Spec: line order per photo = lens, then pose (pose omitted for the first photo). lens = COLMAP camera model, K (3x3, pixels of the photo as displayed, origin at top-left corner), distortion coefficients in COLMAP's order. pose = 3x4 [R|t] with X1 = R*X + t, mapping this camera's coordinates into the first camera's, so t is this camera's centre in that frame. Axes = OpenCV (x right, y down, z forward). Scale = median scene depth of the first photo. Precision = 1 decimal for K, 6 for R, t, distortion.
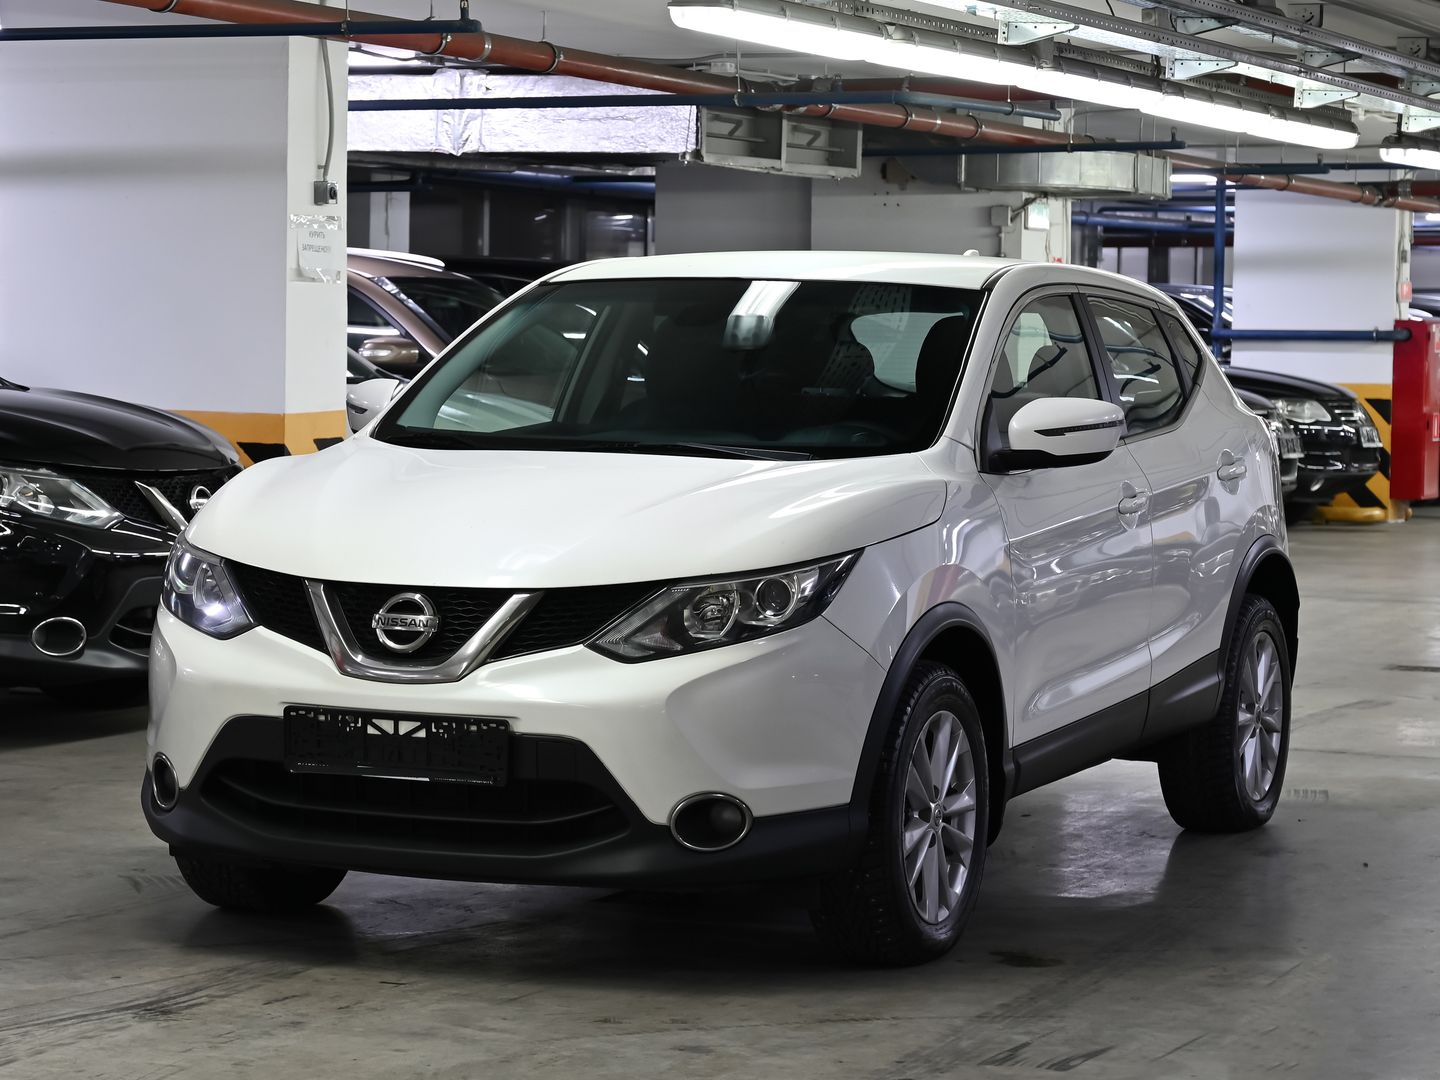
lens RADIAL K [[3716.9, 0, 719.5], [0, 3716.9, 541.9], [0, 0, 1]] dist [-0.110081, 0.000000]
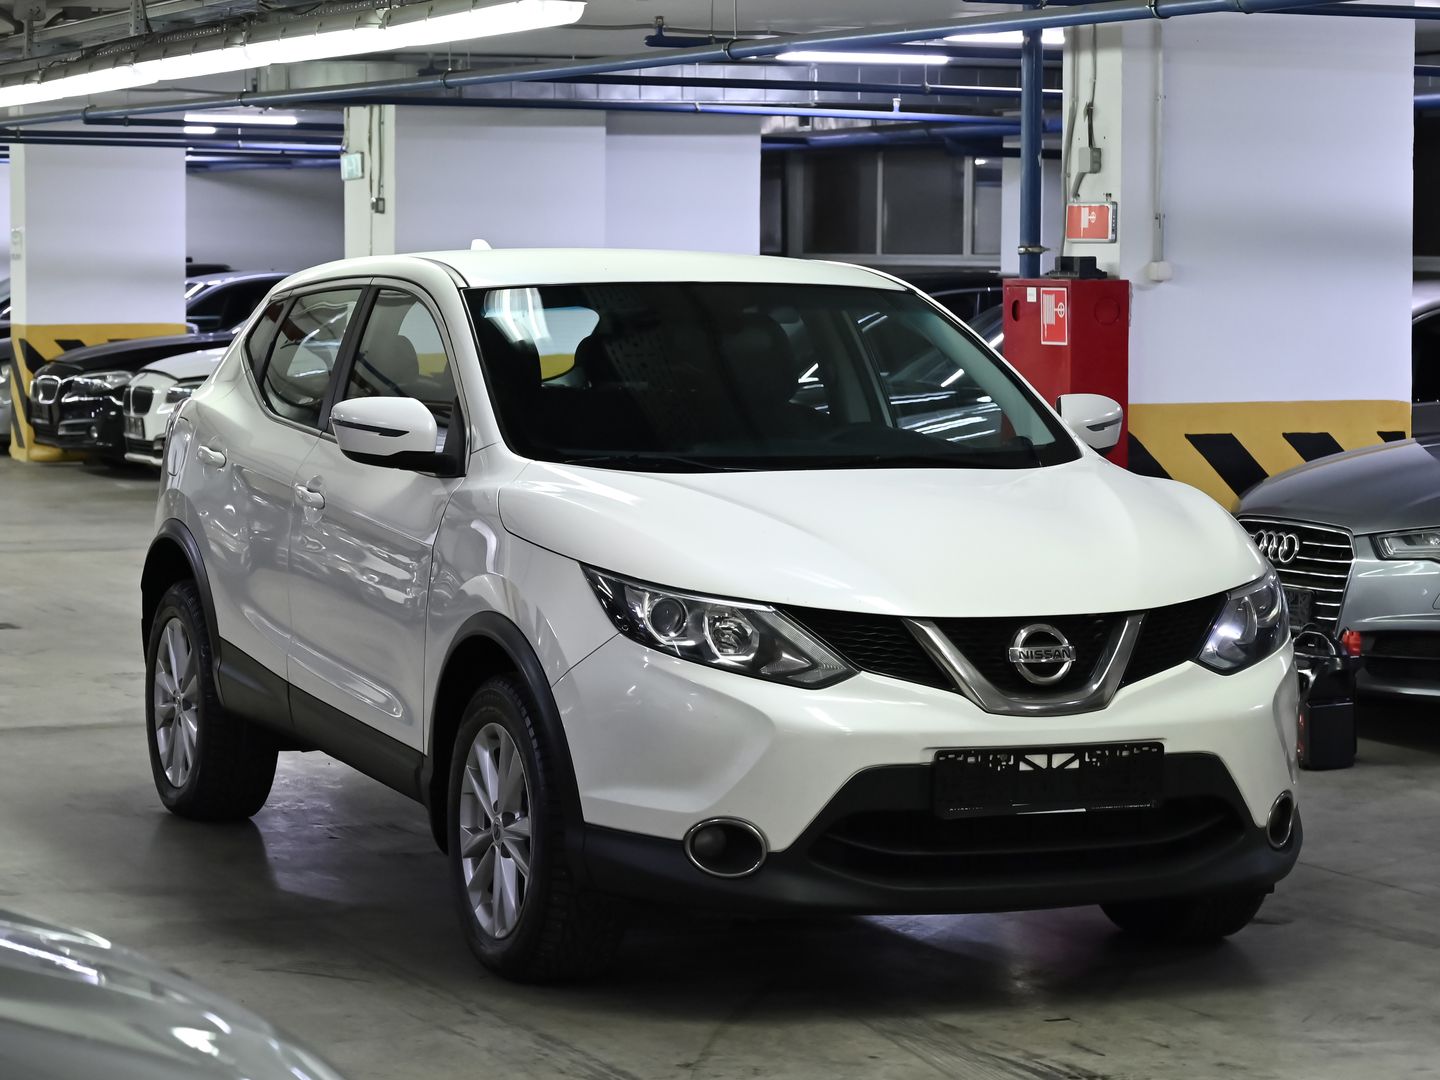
lens RADIAL K [[3716.9, 0, 717.0], [0, 3716.9, 538.4], [0, 0, 1]] dist [-0.110081, 0.000000]
pose [[0.723608, -0.061296, 0.687484, -0.823388], [0.044705, 0.998120, 0.041938, -0.054387], [-0.688762, 0.000387, 0.724987, 0.342889]]
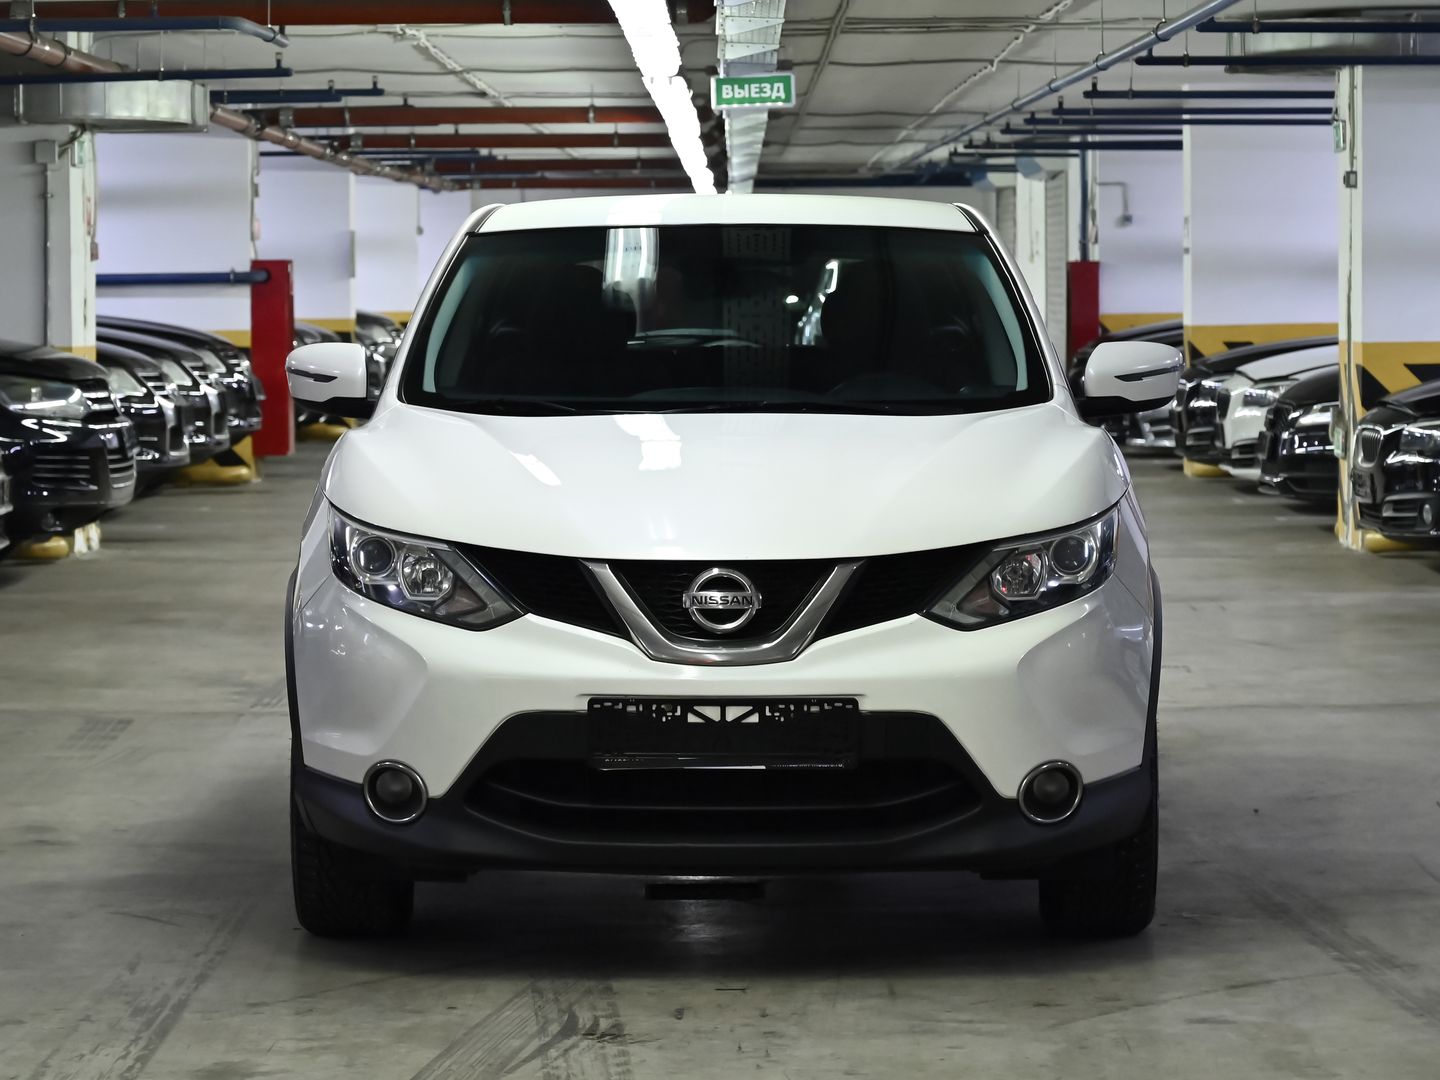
lens RADIAL K [[4156.0, 0, 639.8], [0, 4156.0, 502.1], [0, 0, 1]] dist [0.099716, 0.000000]
pose [[0.933909, -0.041258, 0.355123, -0.471701], [0.042055, 0.999100, 0.005478, -0.009475], [-0.355029, 0.009818, 0.934804, 0.034264]]
